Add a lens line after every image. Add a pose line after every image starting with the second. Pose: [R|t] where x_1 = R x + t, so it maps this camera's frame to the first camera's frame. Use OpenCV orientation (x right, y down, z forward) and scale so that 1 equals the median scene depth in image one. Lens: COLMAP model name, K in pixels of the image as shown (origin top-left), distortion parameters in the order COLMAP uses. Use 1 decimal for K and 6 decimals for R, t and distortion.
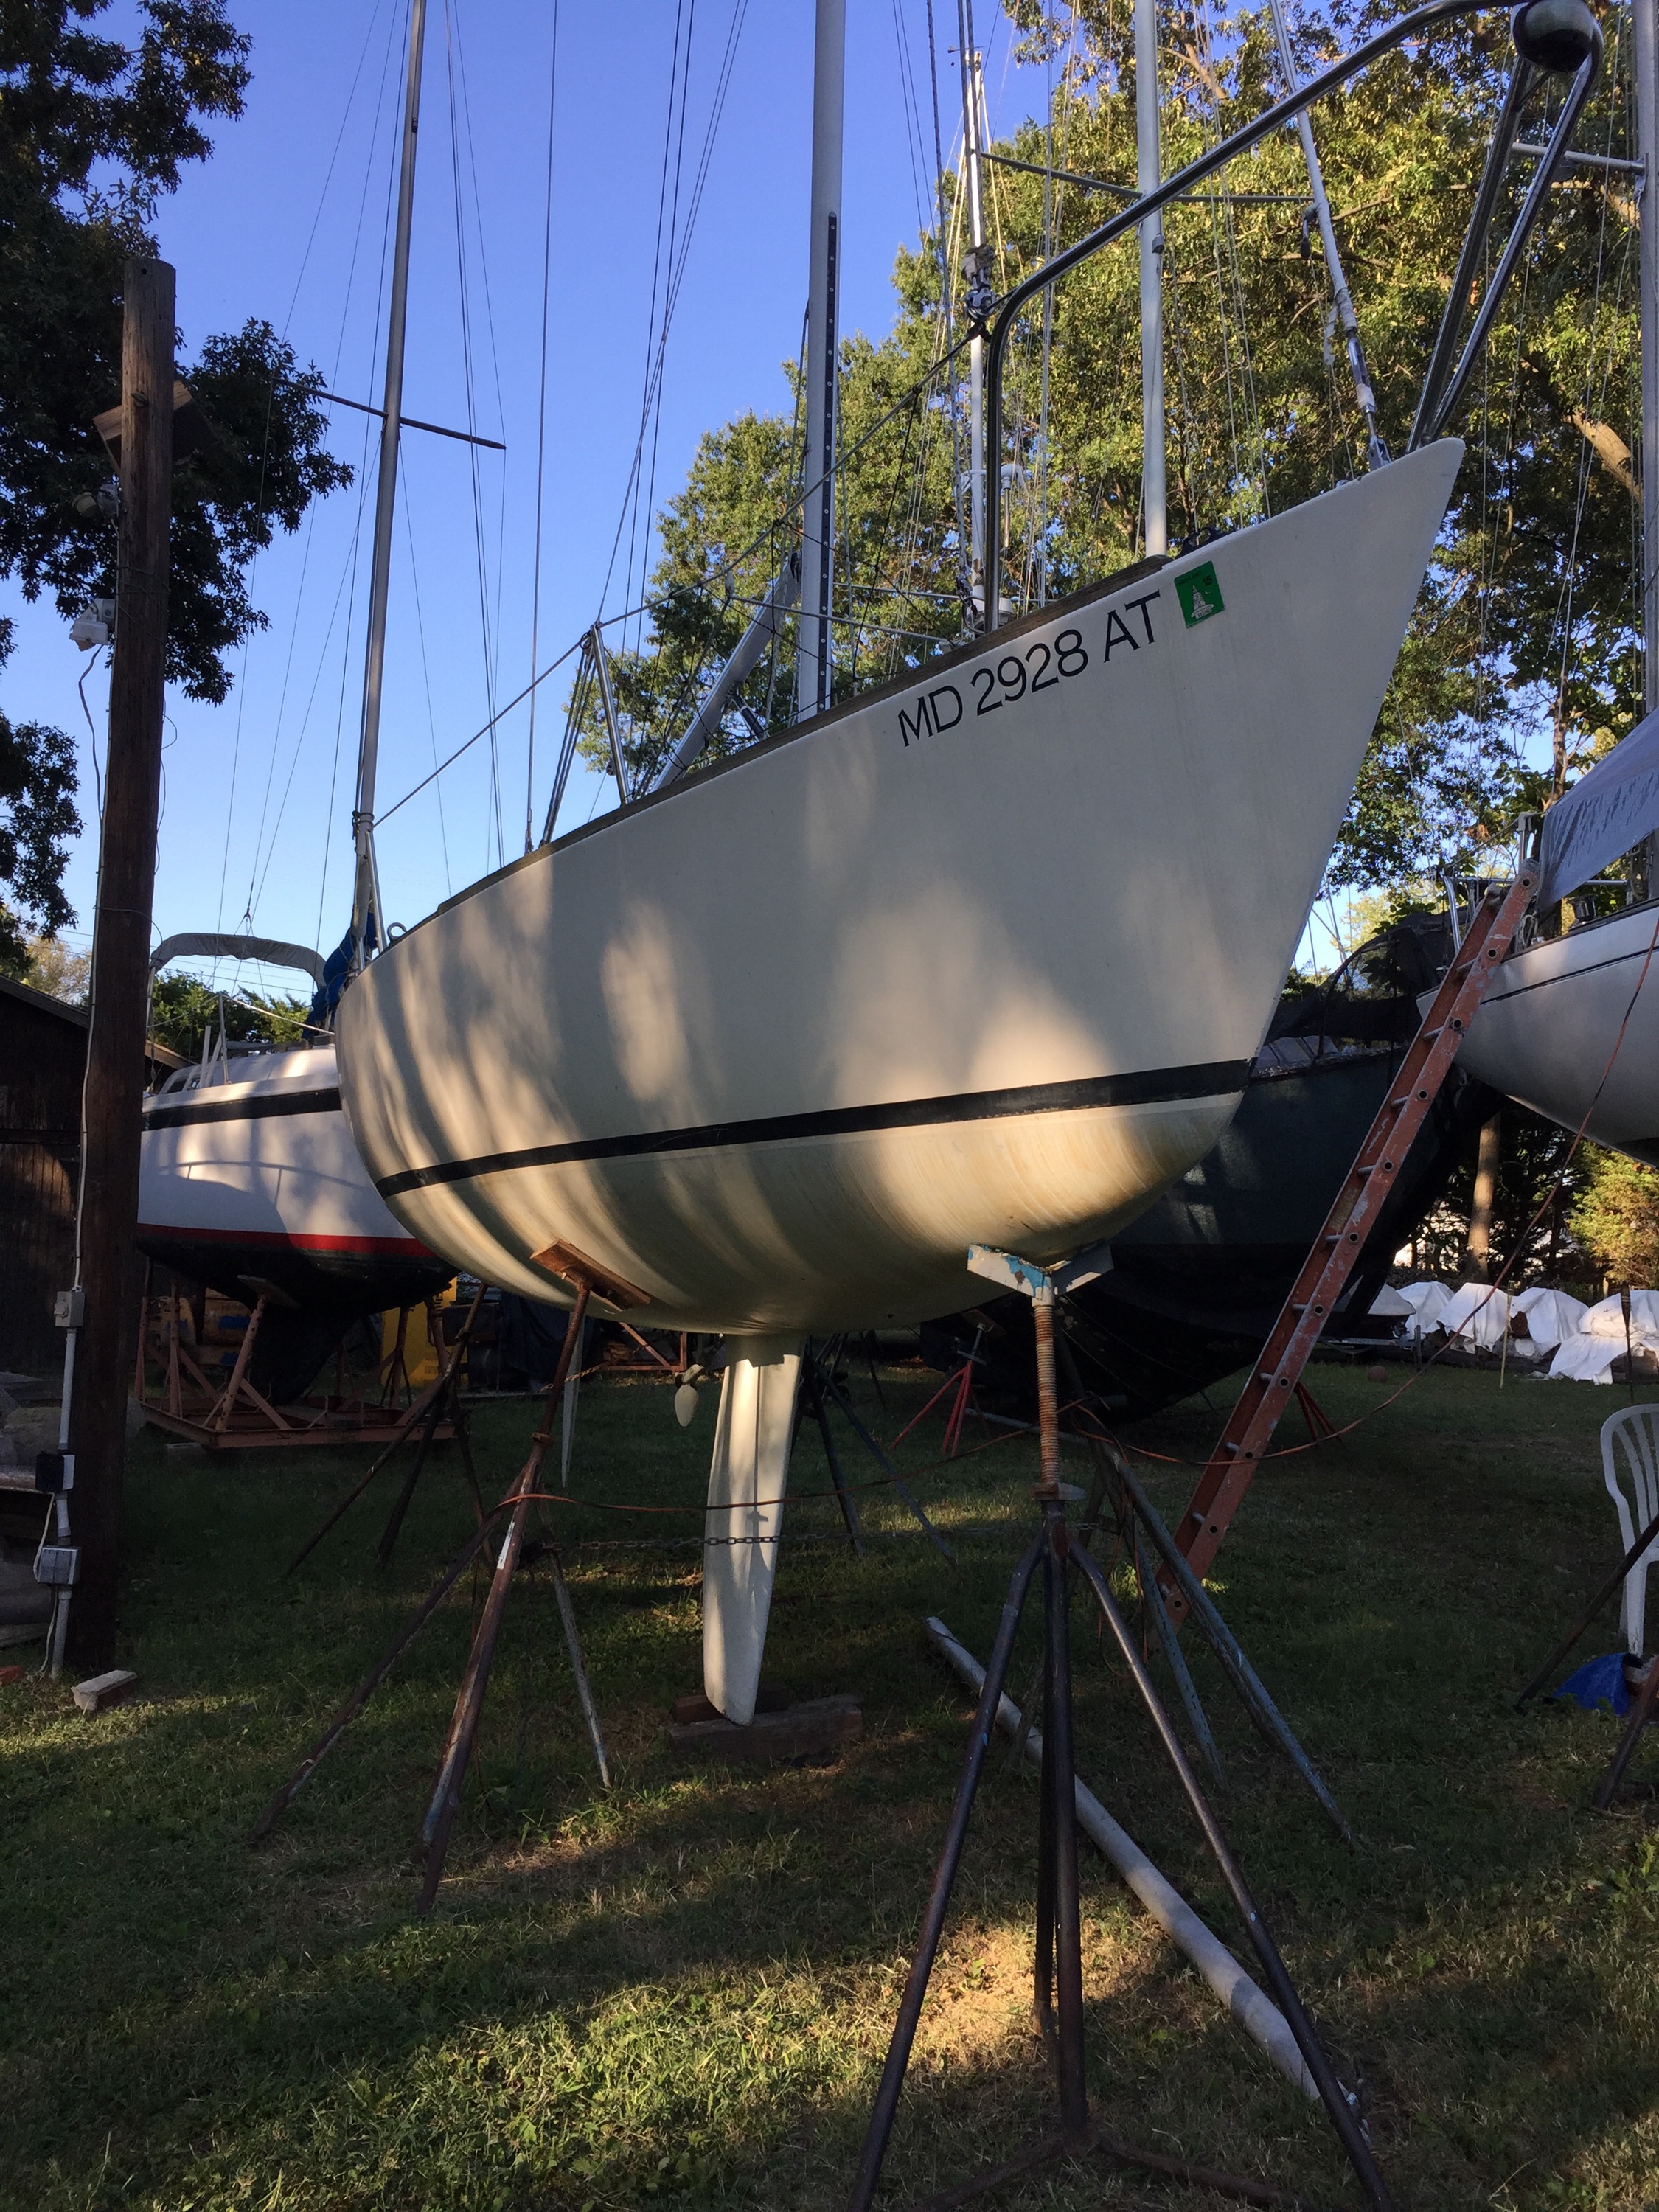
lens RADIAL K [[1882.9, 0, 827.4], [0, 1882.9, 1091.9], [0, 0, 1]] dist [0.052936, -0.060870]
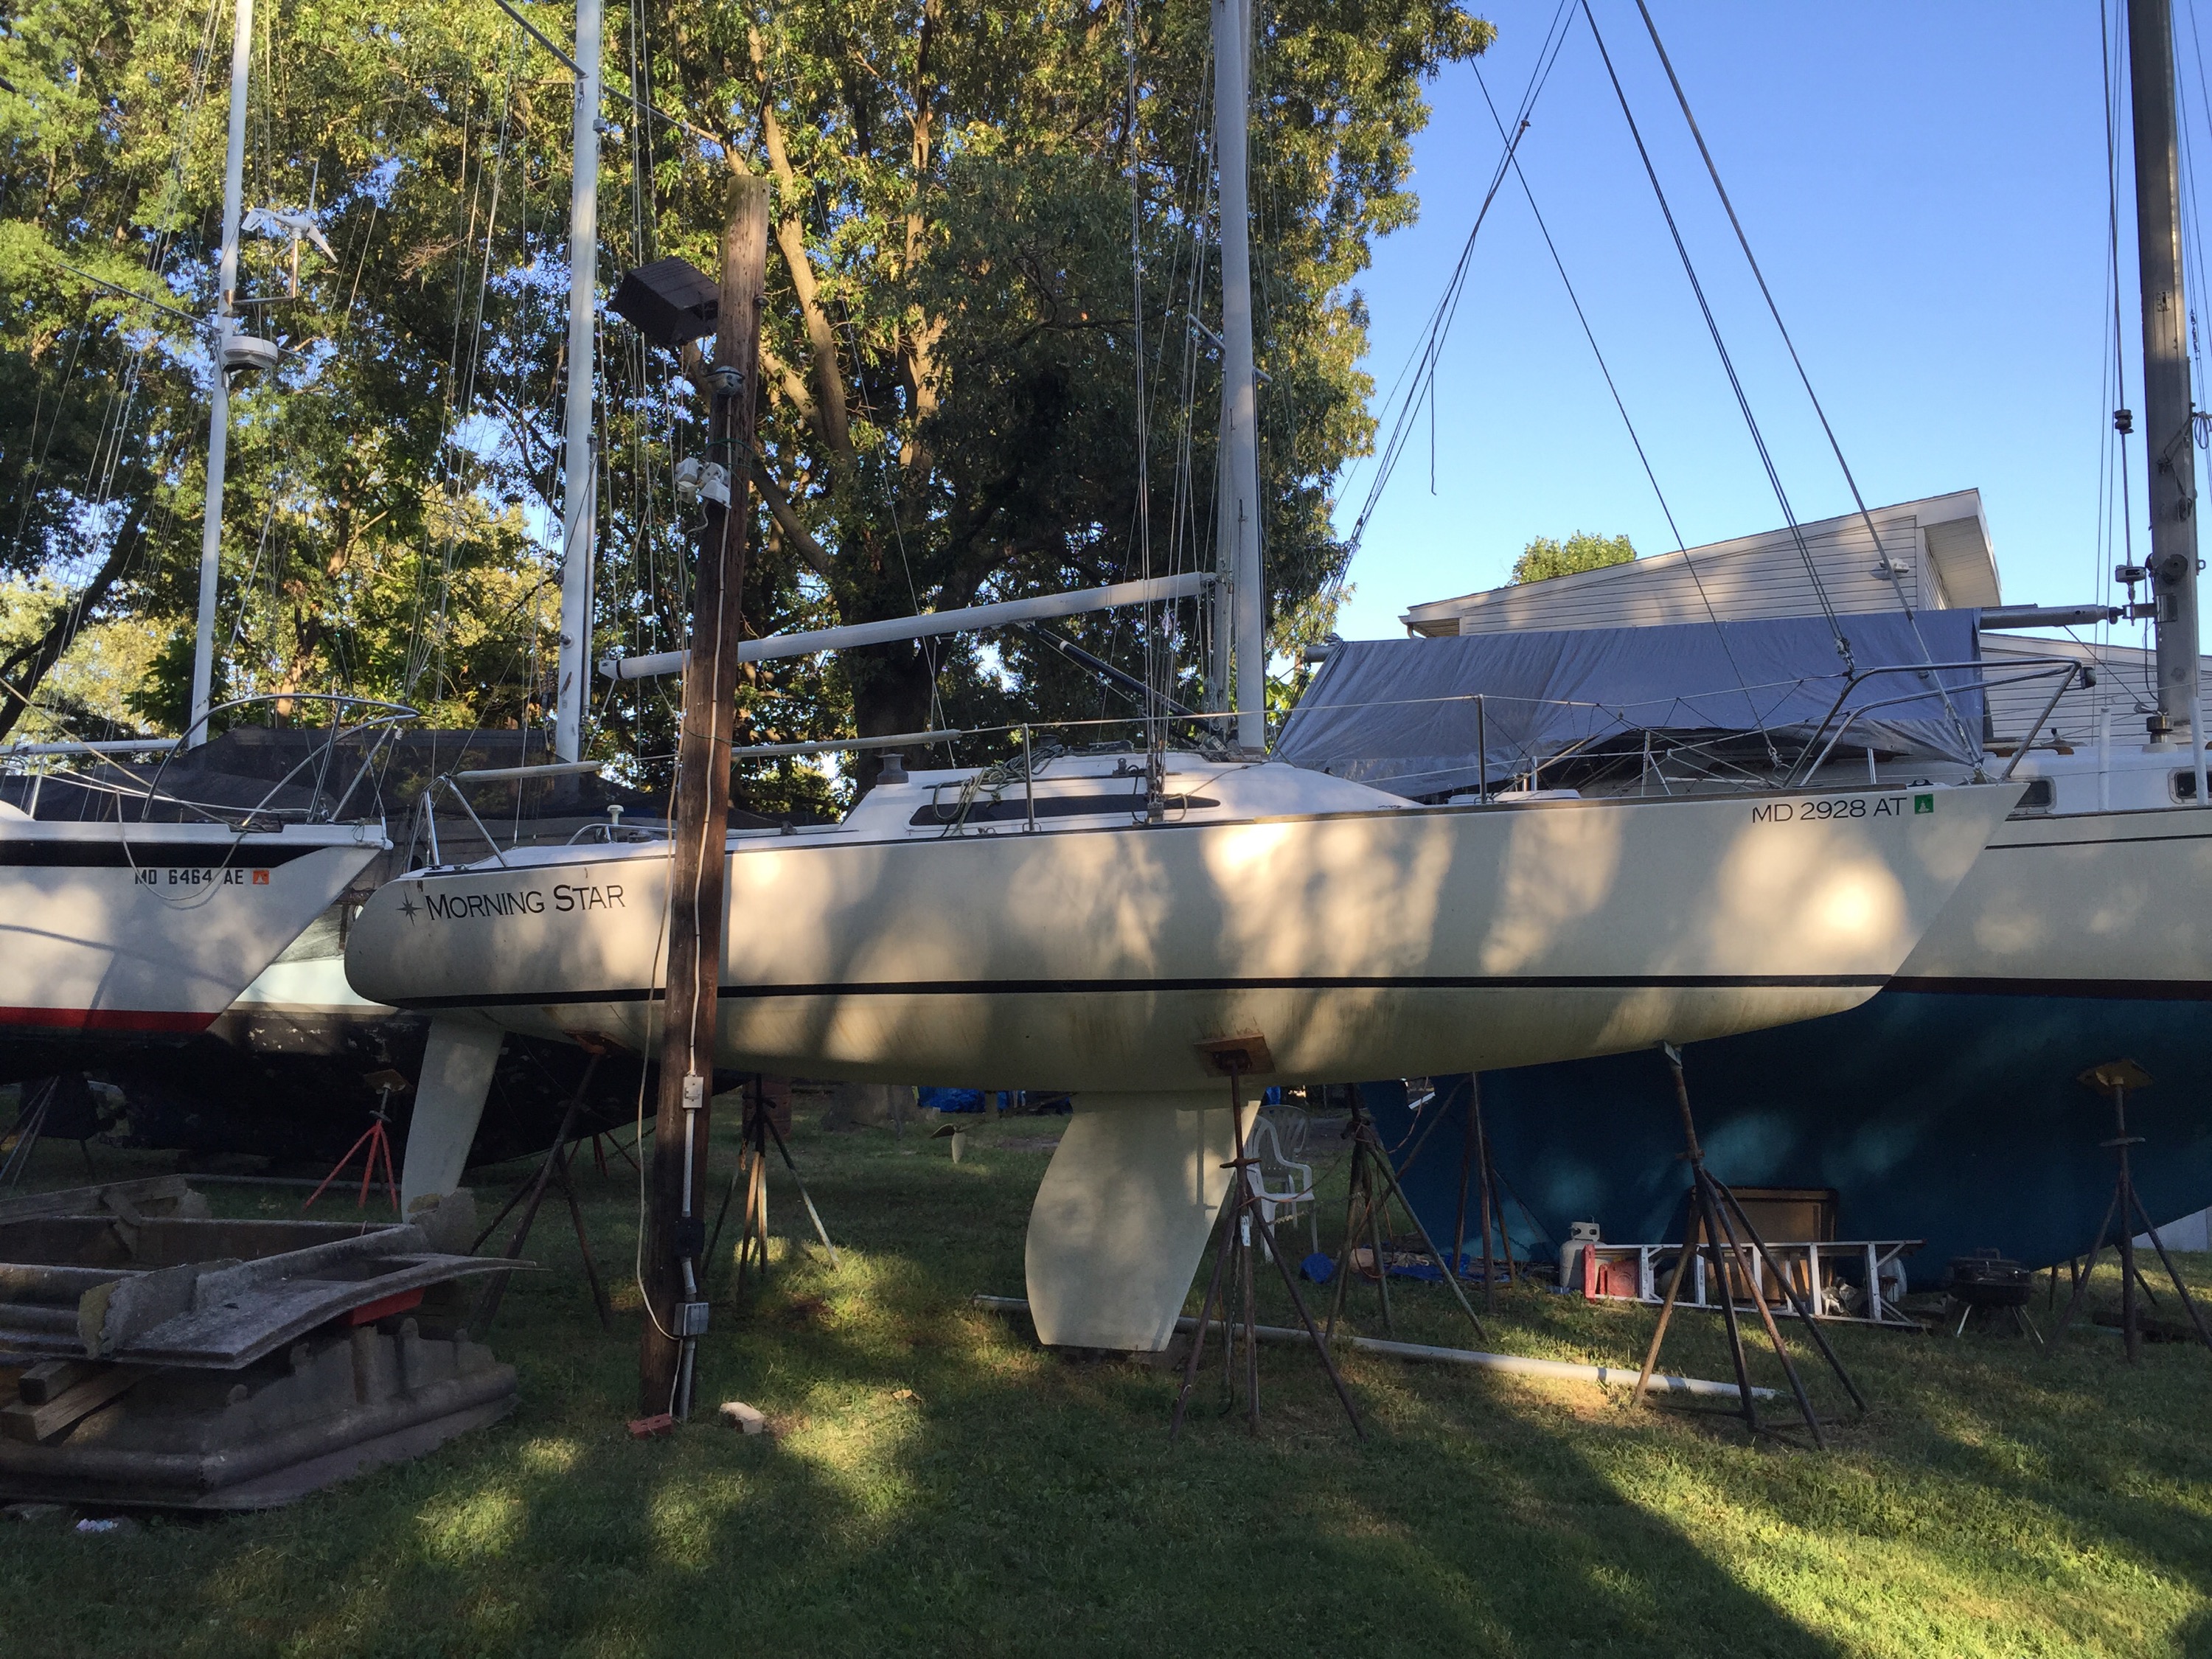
lens RADIAL K [[1882.9, 0, 1112.2], [0, 1882.9, 840.8], [0, 0, 1]] dist [0.052936, -0.060870]
pose [[0.593502, 0.067300, 0.802014, -0.286122], [-0.074371, 0.996820, -0.028611, -0.005182], [-0.801389, -0.042666, 0.596620, 0.033885]]
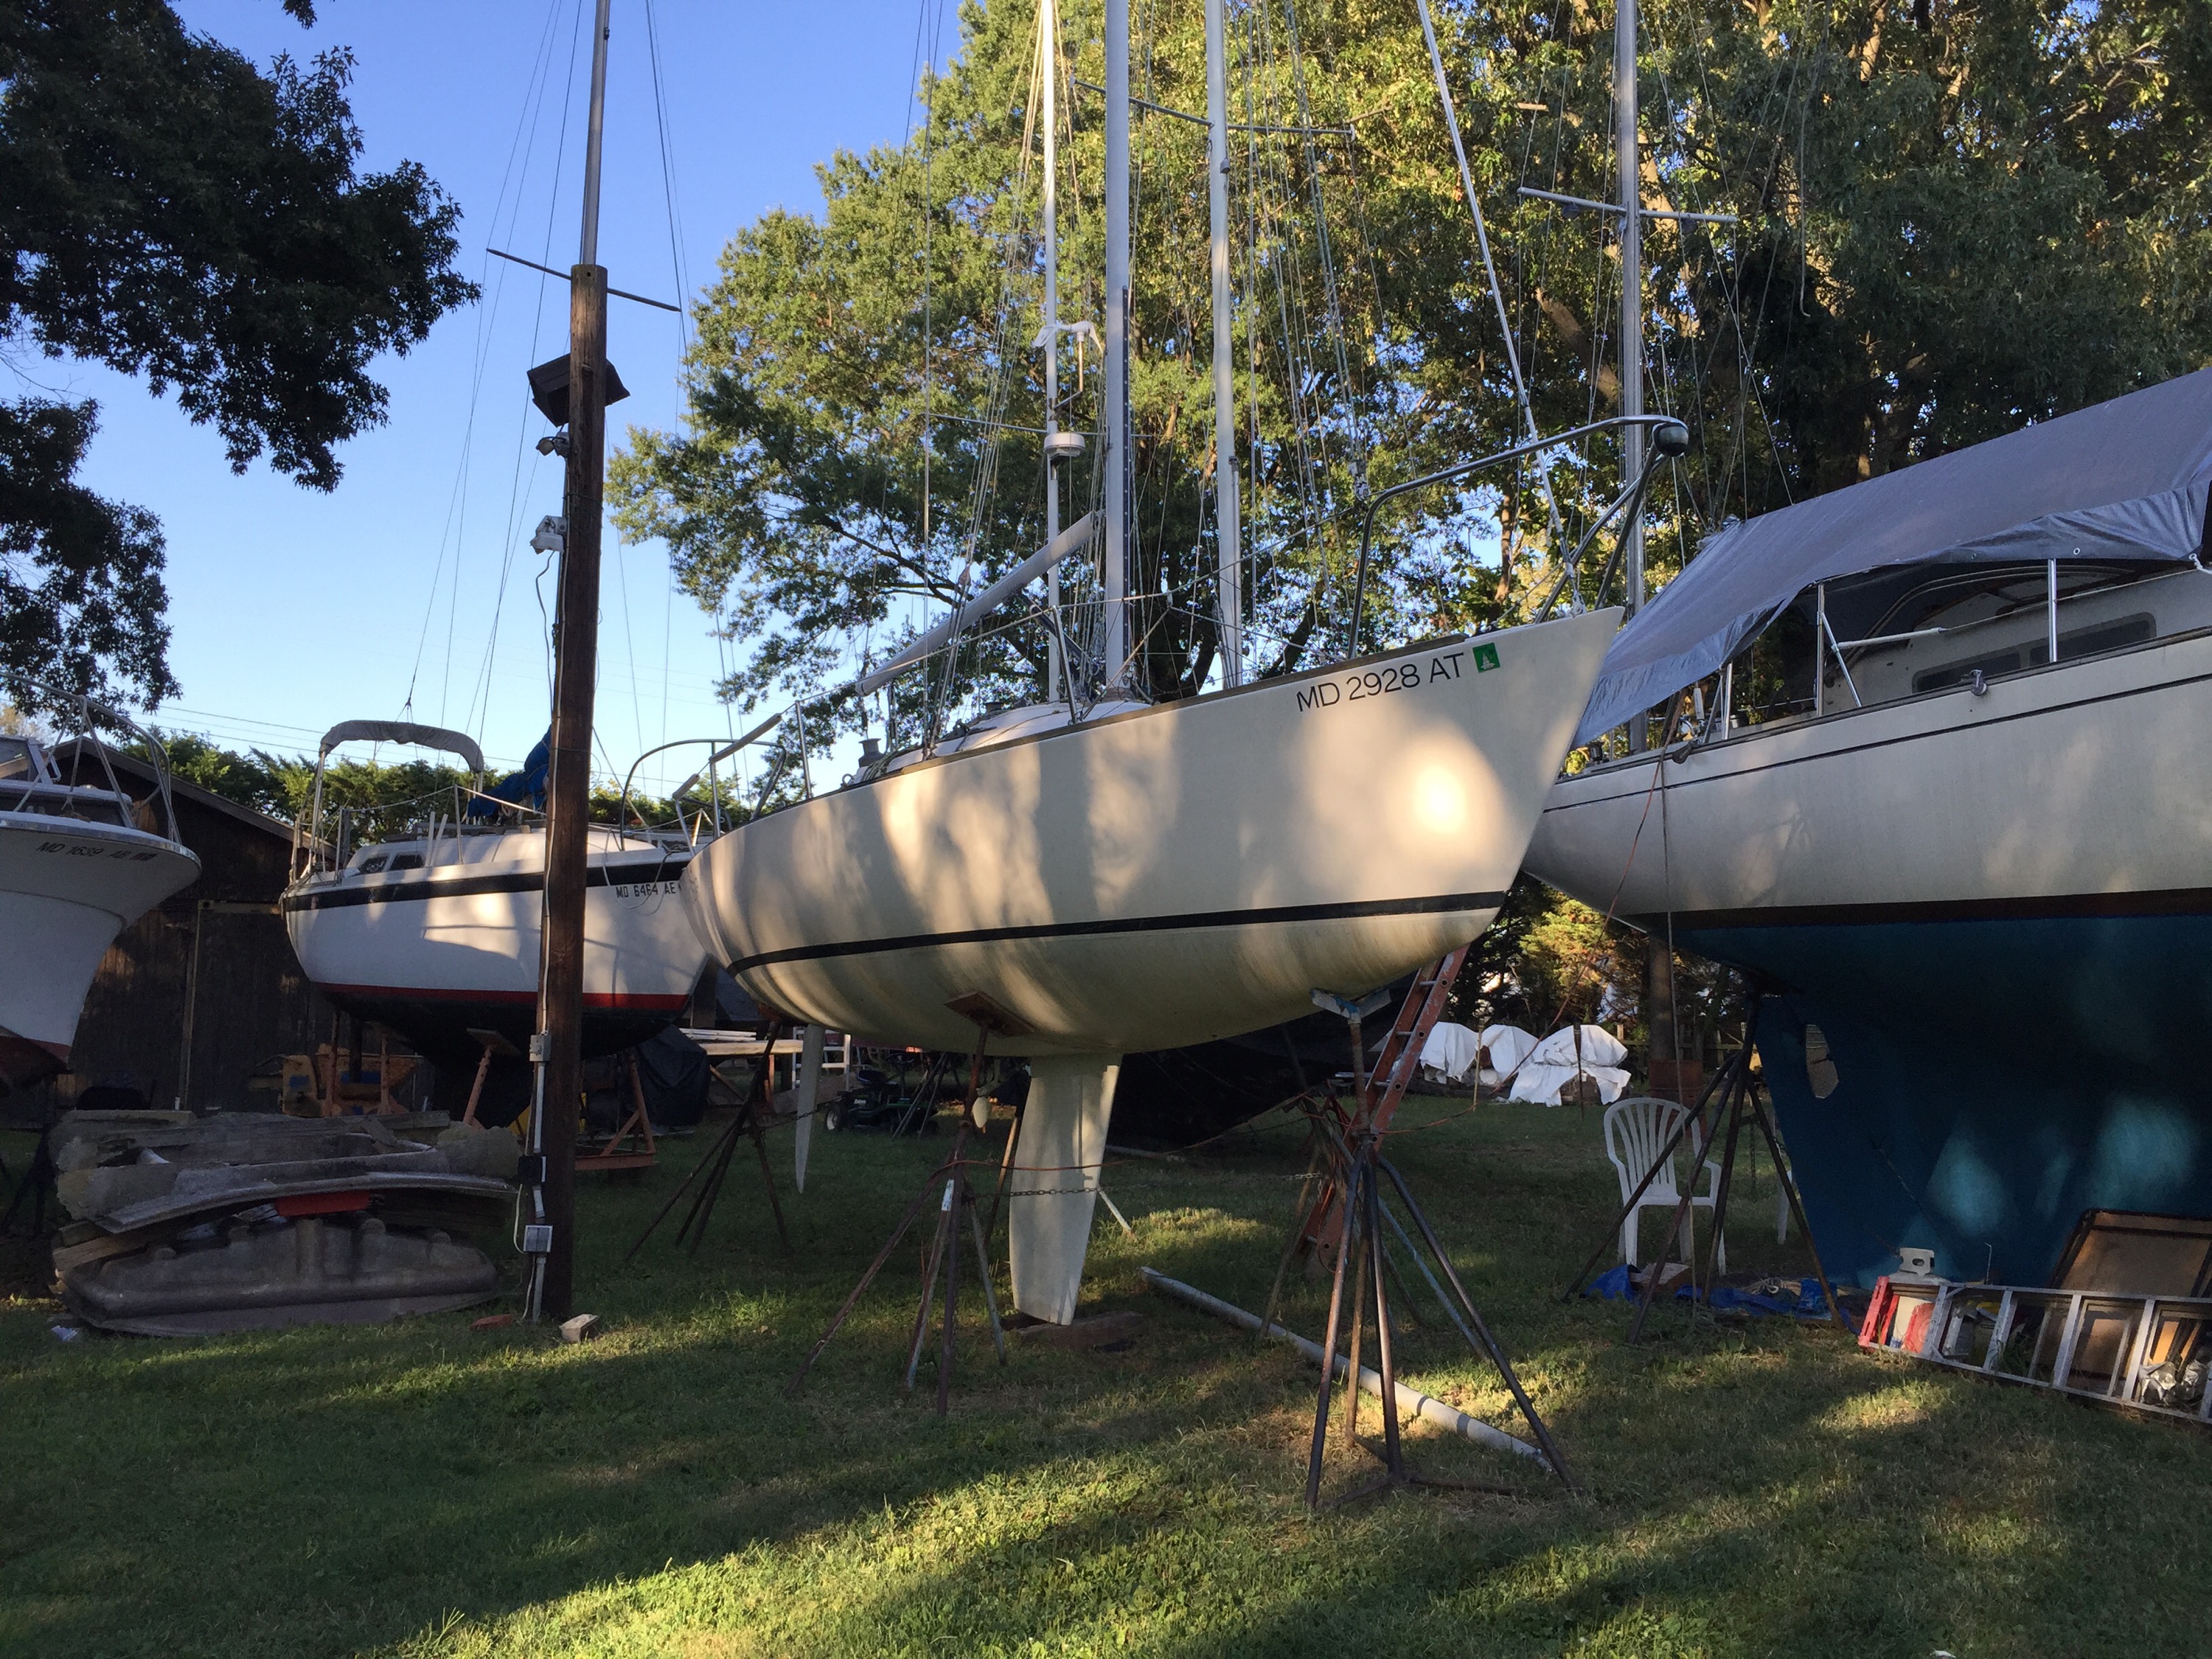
lens RADIAL K [[1882.9, 0, 1100.3], [0, 1882.9, 821.4], [0, 0, 1]] dist [0.052936, -0.060870]
pose [[0.986002, 0.002112, 0.166718, -0.057316], [-0.000246, 0.999937, -0.011210, -0.007506], [-0.166732, 0.011012, 0.985941, -0.094748]]
